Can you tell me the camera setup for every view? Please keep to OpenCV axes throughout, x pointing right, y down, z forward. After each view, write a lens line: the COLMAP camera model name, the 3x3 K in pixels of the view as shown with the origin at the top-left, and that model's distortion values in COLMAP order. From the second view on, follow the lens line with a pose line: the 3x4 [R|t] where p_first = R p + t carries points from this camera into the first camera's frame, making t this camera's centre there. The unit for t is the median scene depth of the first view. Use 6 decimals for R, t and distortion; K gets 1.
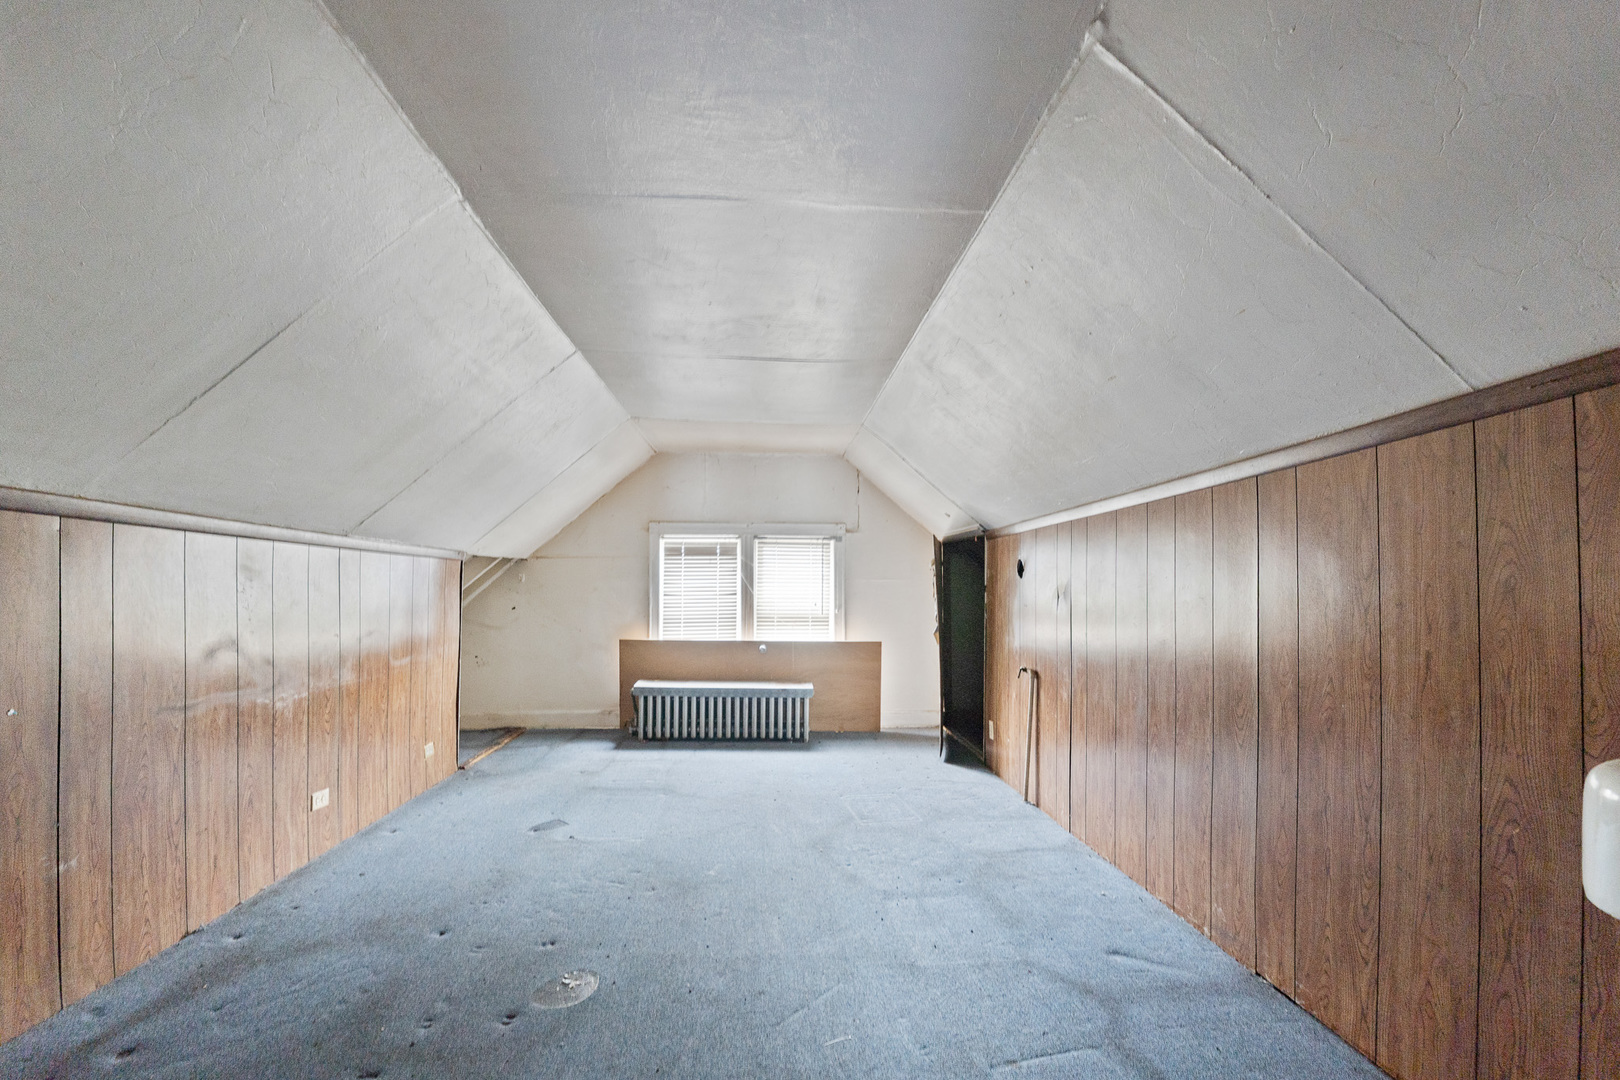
lens RADIAL K [[694.0, 0, 809.1], [0, 694.0, 567.0], [0, 0, 1]] dist [-0.007287, -0.000188]
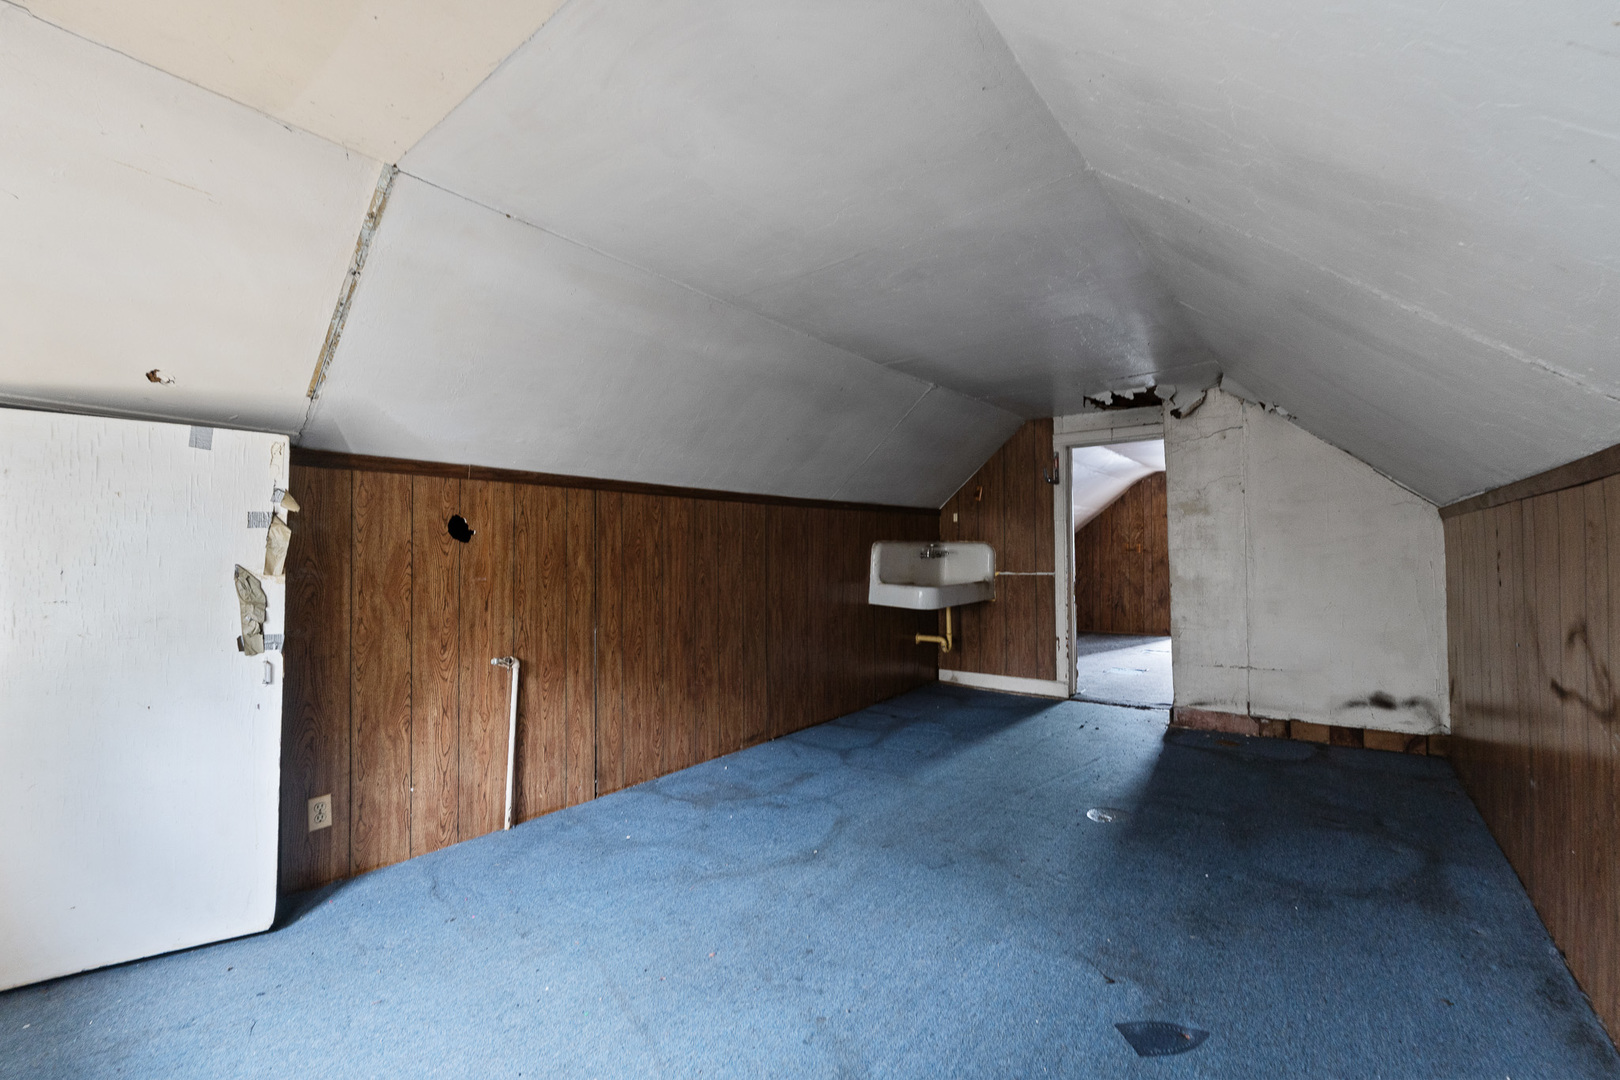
lens RADIAL K [[694.0, 0, 809.1], [0, 694.0, 567.0], [0, 0, 1]] dist [-0.007287, -0.000188]
pose [[-0.752070, -0.005293, 0.659062, -0.777129], [-0.021171, 0.999646, -0.016131, 0.084307], [-0.658743, -0.026085, -0.751916, 2.345244]]
